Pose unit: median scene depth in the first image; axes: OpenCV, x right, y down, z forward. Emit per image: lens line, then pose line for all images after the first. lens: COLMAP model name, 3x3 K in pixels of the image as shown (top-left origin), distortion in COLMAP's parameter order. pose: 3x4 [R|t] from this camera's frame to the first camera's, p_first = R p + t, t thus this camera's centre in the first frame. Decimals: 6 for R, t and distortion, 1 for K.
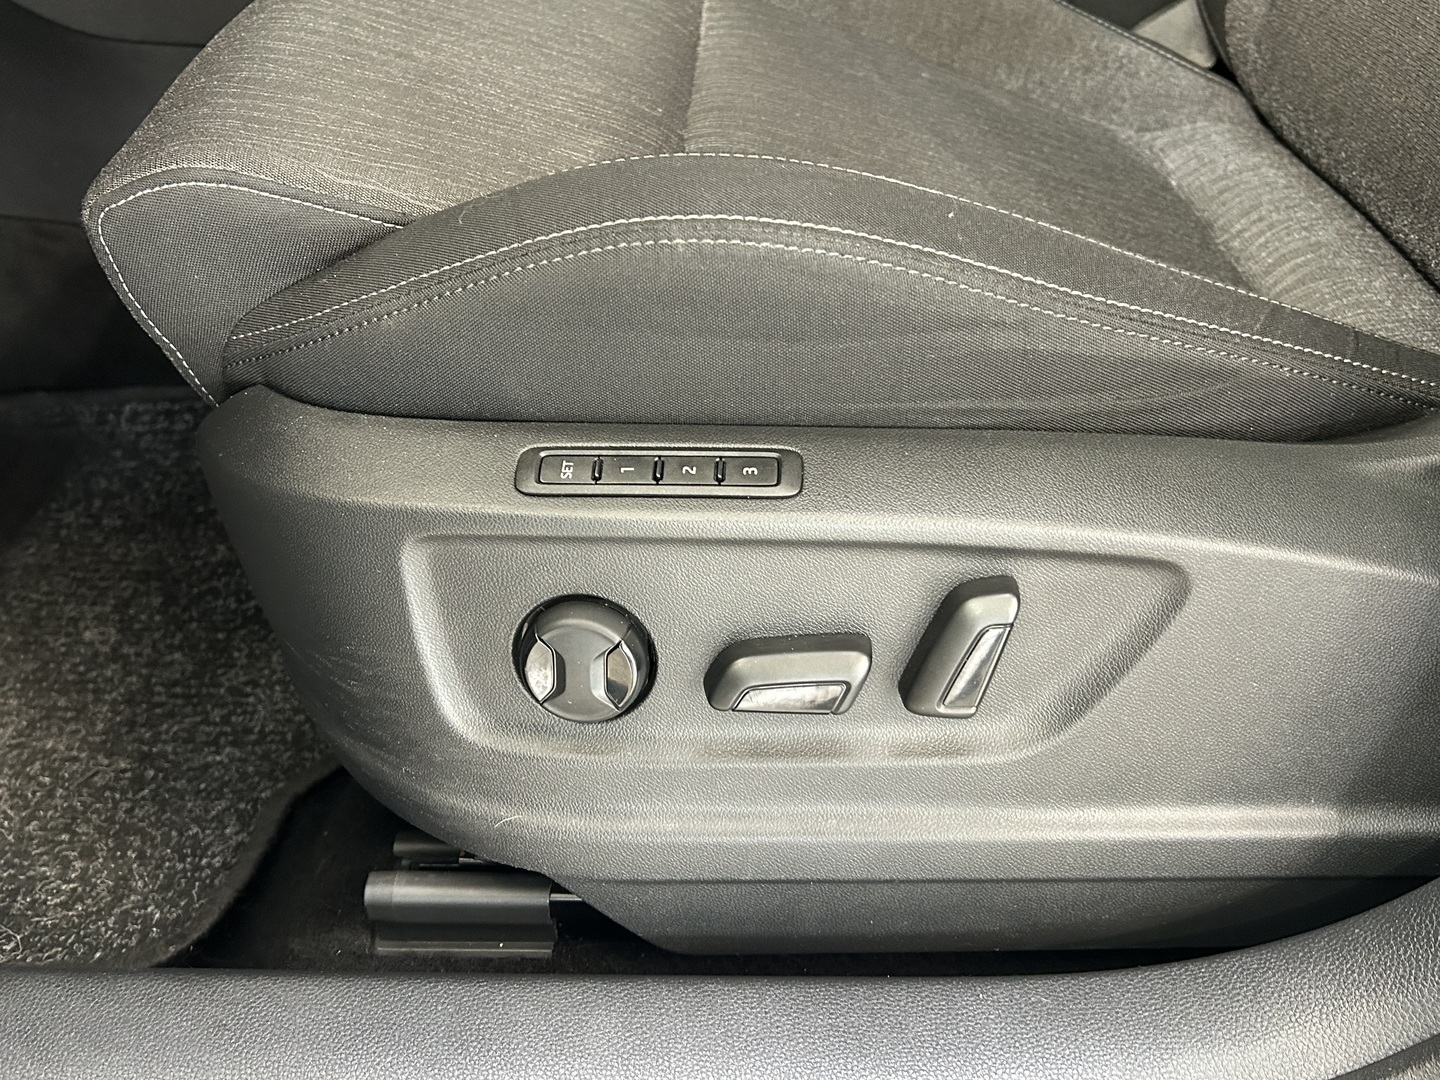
lens RADIAL K [[1259.3, 0, 721.5], [0, 1259.3, 537.9], [0, 0, 1]] dist [0.013264, -0.007118]
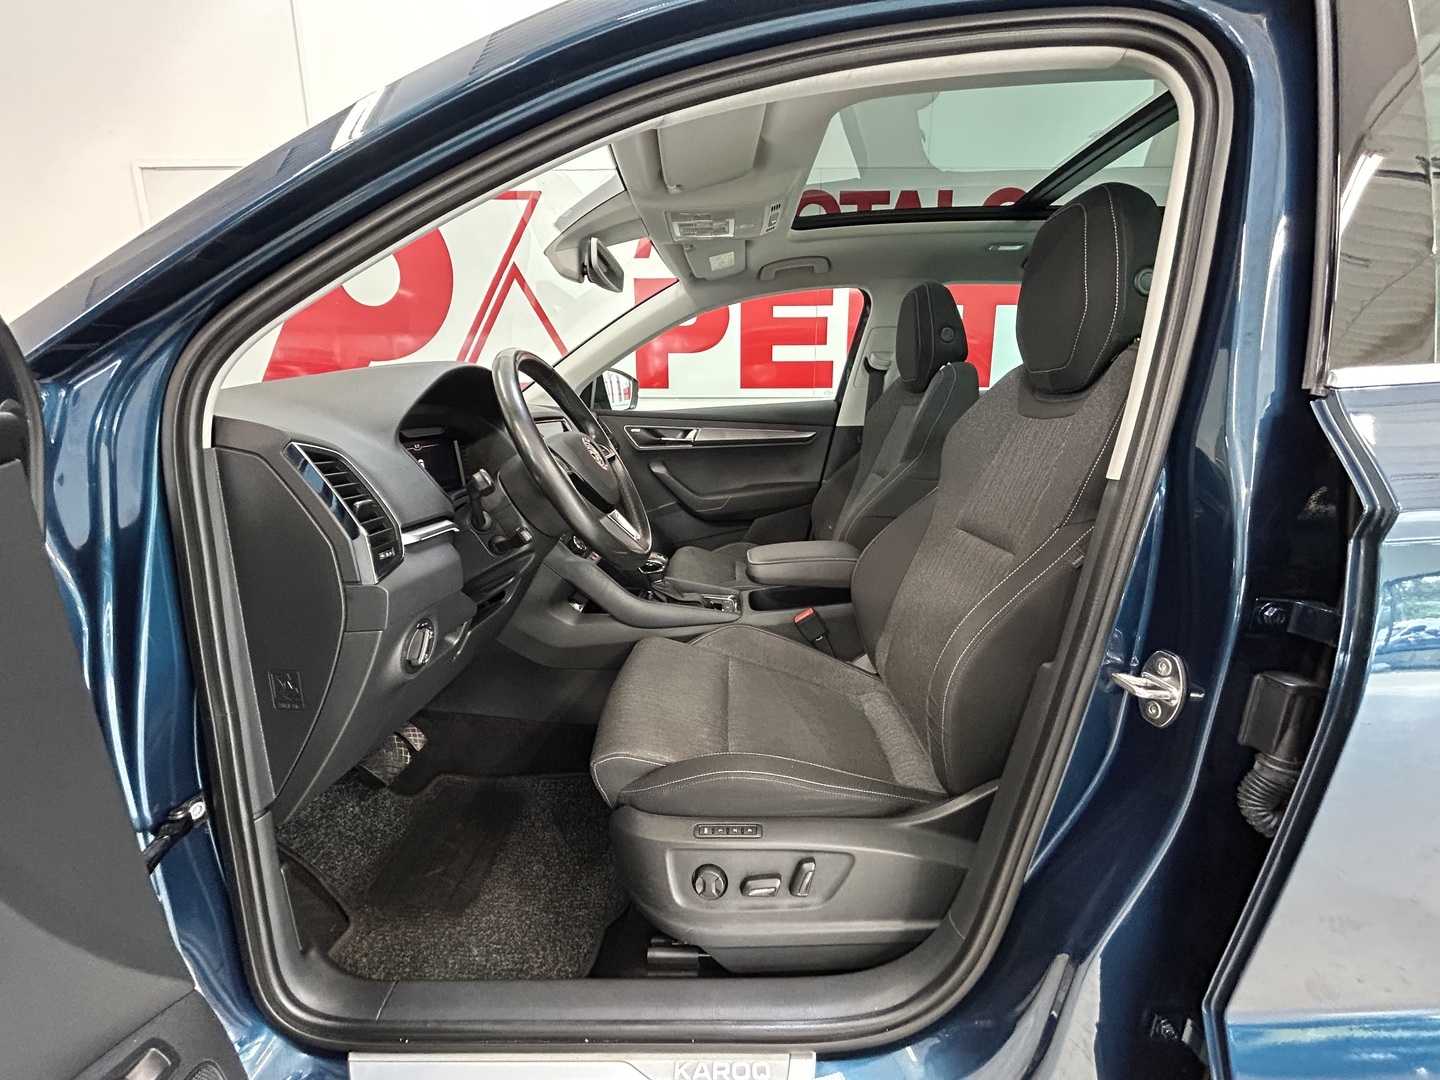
lens RADIAL K [[586.4, 0, 721.8], [0, 586.4, 541.0], [0, 0, 1]] dist [-0.003837, -0.000085]
pose [[0.999803, -0.019814, 0.001538, -0.050305], [0.018906, 0.924440, -0.380858, -0.188309], [0.006124, 0.380812, 0.924632, -1.092771]]
